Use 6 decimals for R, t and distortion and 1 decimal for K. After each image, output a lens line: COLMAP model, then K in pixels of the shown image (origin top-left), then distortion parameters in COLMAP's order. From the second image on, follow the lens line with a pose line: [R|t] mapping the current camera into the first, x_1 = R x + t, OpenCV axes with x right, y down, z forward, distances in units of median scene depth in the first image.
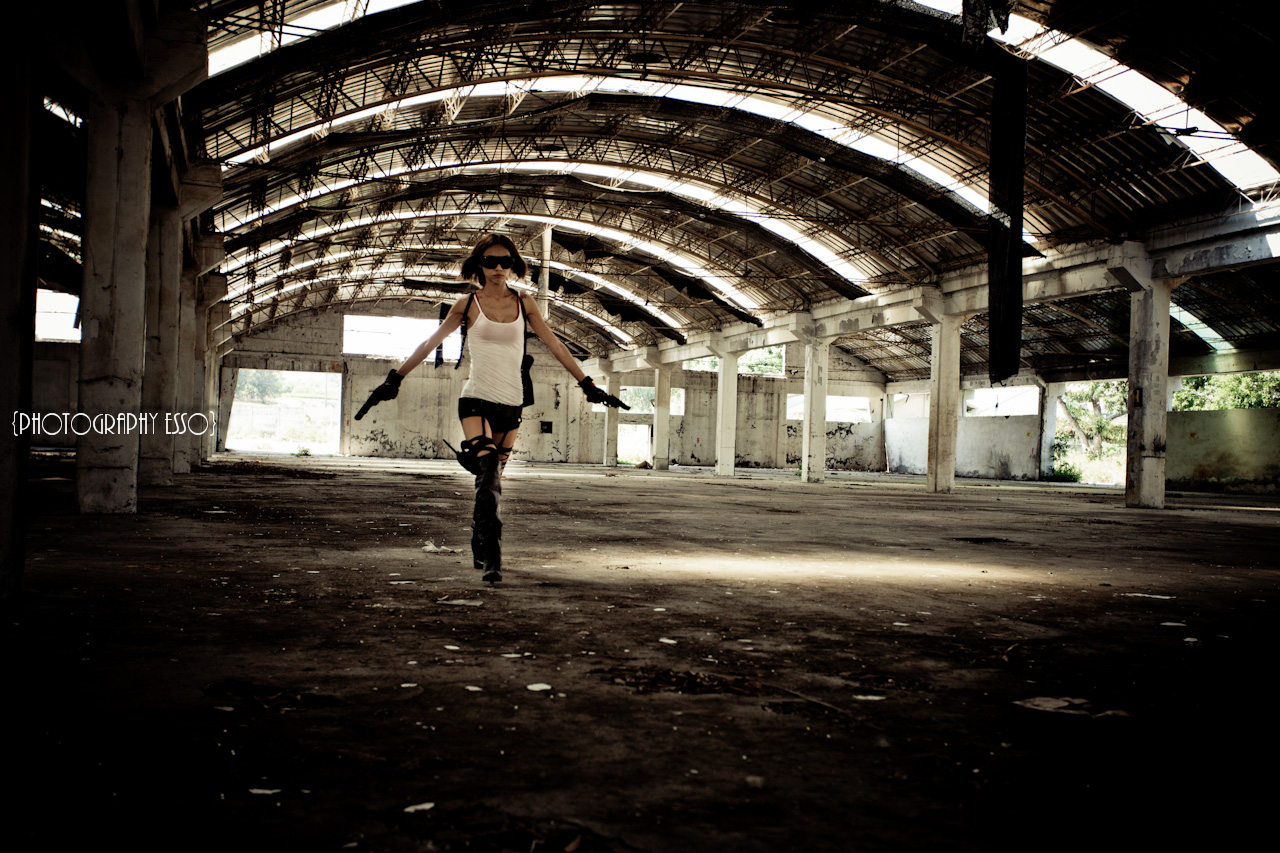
lens RADIAL K [[1442.4, 0, 635.8], [0, 1442.4, 430.1], [0, 0, 1]] dist [0.066022, 0.000000]
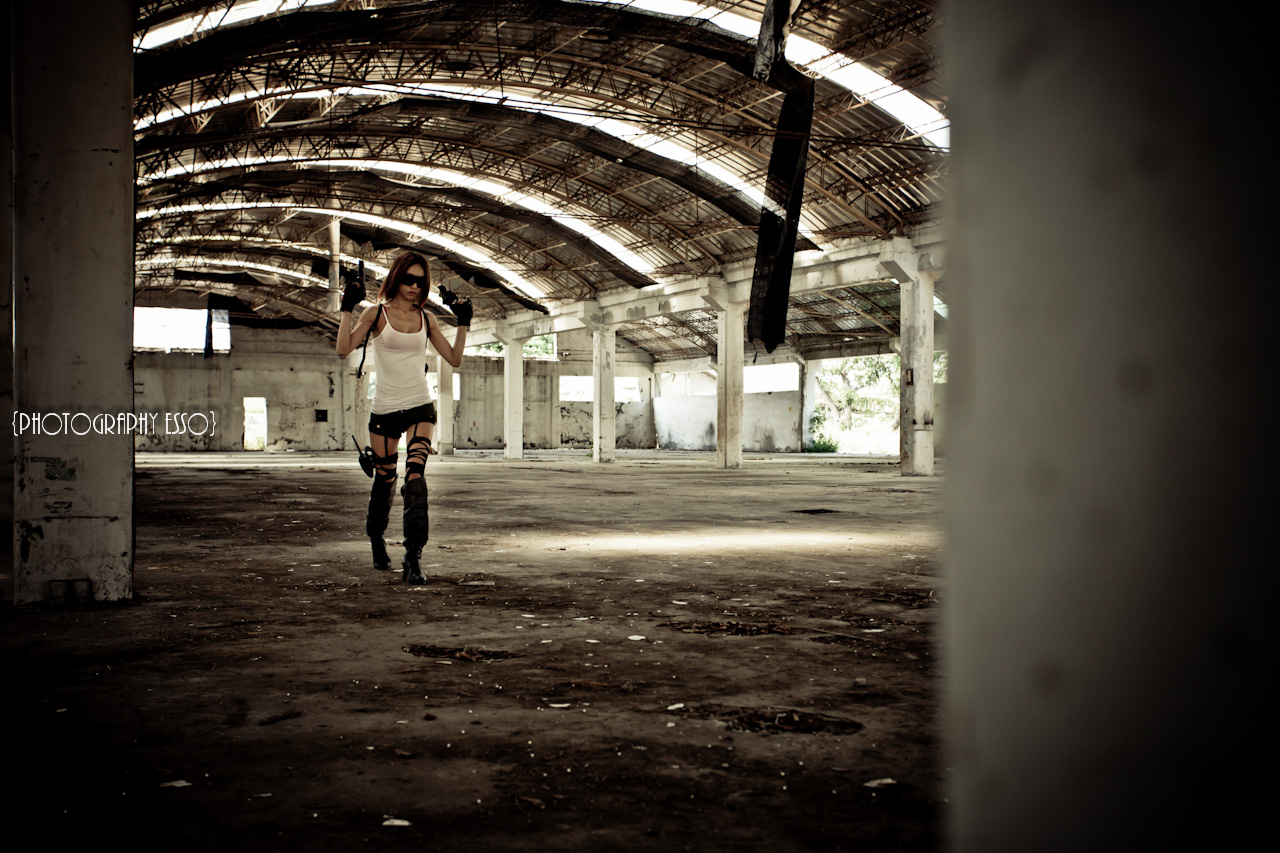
lens RADIAL K [[1442.4, 0, 643.8], [0, 1442.4, 425.9], [0, 0, 1]] dist [0.066022, 0.000000]
pose [[0.983825, -0.031888, 0.176271, -0.040500], [0.029853, 0.999454, 0.014183, -0.005326], [-0.176627, -0.008691, 0.984240, -0.045231]]
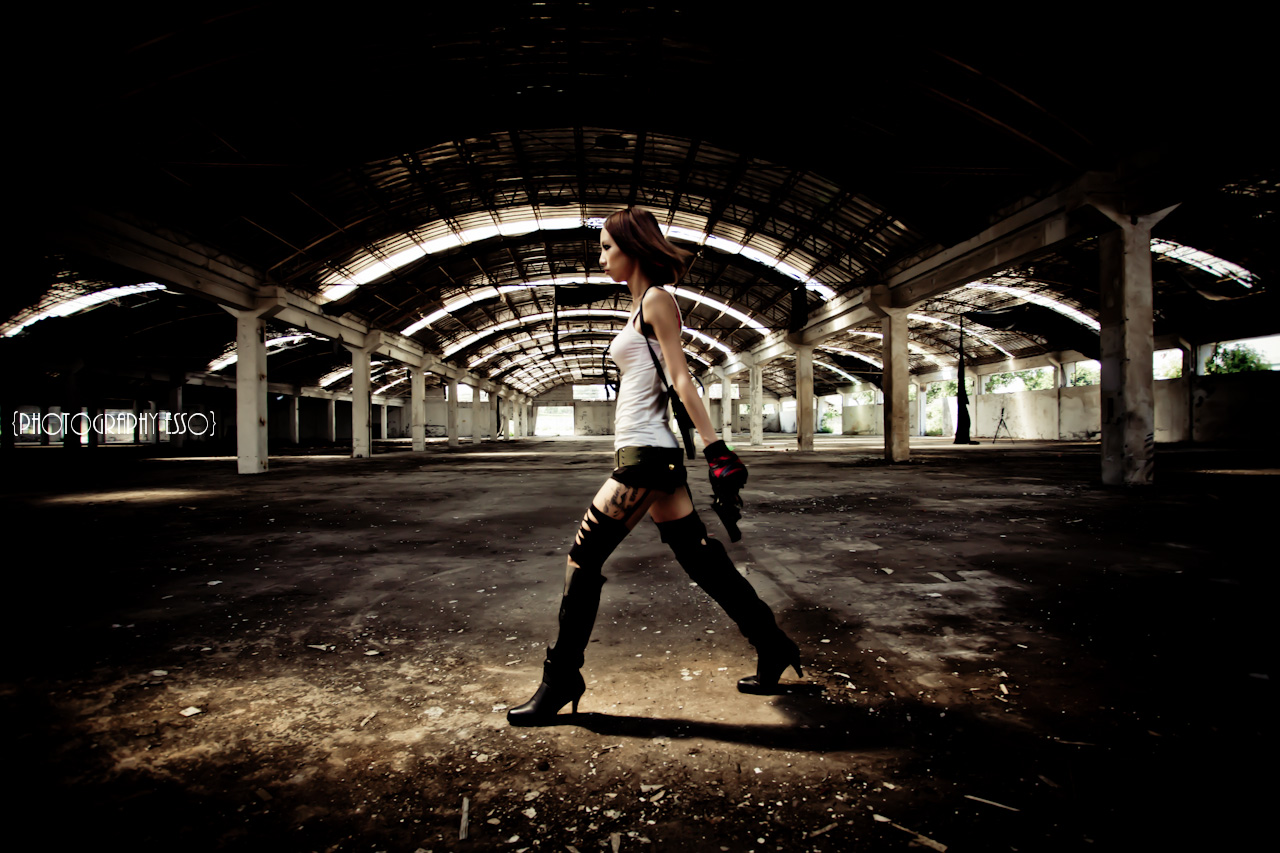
lens RADIAL K [[654.4, 0, 639.2], [0, 654.4, 429.9], [0, 0, 1]] dist [-0.000592, -0.000007]
pose [[0.979674, -0.045820, -0.195292, 0.349410], [0.048717, 0.998762, 0.010055, 0.000816], [0.194590, -0.019365, 0.980694, -0.468525]]
